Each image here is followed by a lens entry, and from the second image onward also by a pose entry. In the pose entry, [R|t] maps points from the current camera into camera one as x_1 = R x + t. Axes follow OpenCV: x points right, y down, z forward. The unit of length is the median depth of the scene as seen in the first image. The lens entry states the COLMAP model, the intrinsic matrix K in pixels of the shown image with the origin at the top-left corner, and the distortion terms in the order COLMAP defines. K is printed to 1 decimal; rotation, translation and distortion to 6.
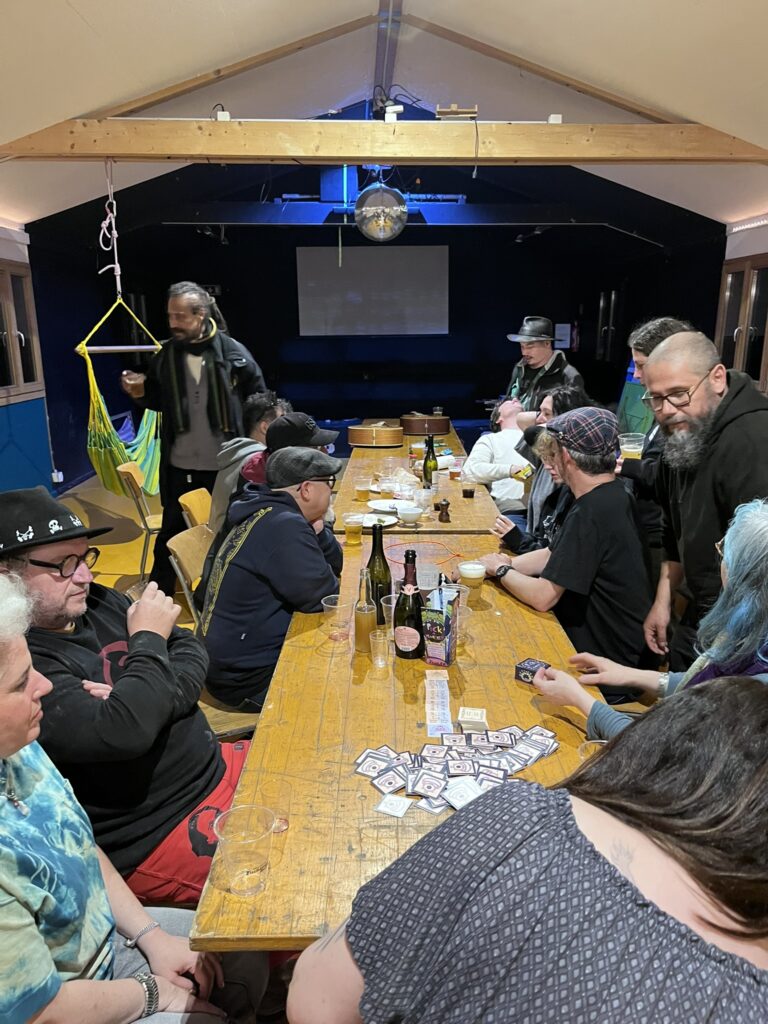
lens RADIAL K [[773.4, 0, 389.5], [0, 773.4, 508.0], [0, 0, 1]] dist [0.028474, -0.000812]
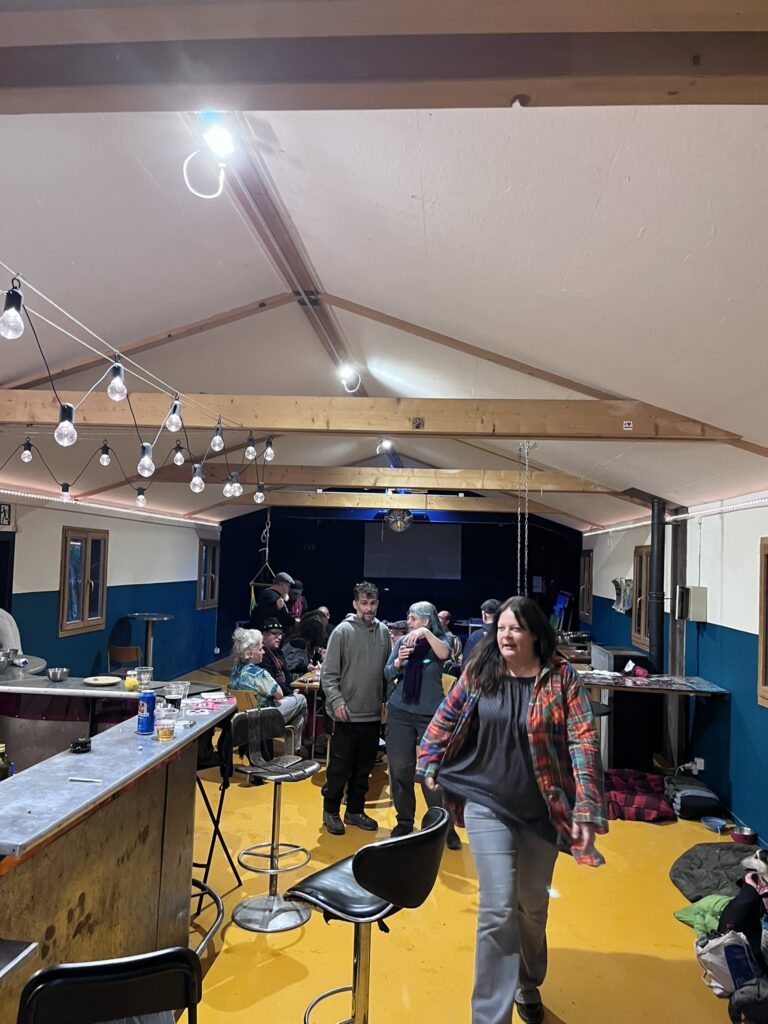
lens RADIAL K [[773.4, 0, 389.5], [0, 773.4, 508.0], [0, 0, 1]] dist [0.028474, -0.000812]
pose [[0.992170, 0.029414, -0.121378, 0.262687], [-0.064010, 0.954280, -0.291980, 0.201878], [0.107240, 0.297463, 0.948691, -1.096699]]
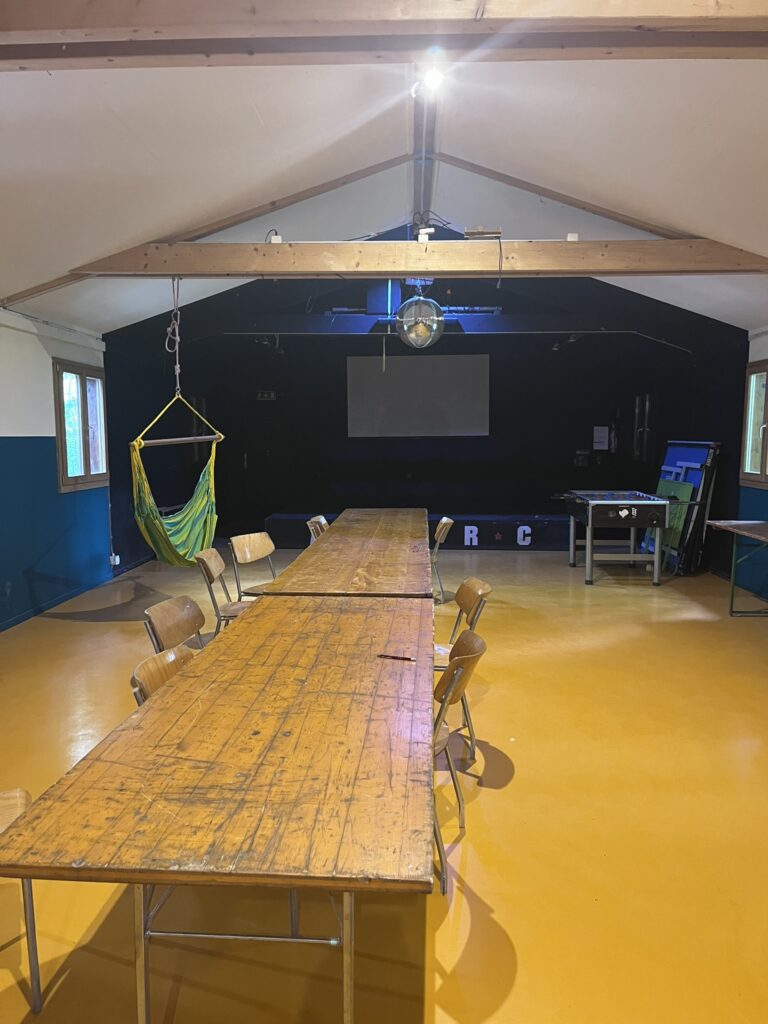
lens RADIAL K [[773.3, 0, 384.0], [0, 773.3, 512.0], [0, 0, 1]] dist [0.035338, -0.000726]
pose [[0.996973, 0.012545, -0.076734, 0.033364], [-0.022616, 0.991014, -0.131832, 0.036336], [0.074391, 0.133169, 0.988298, -0.054309]]
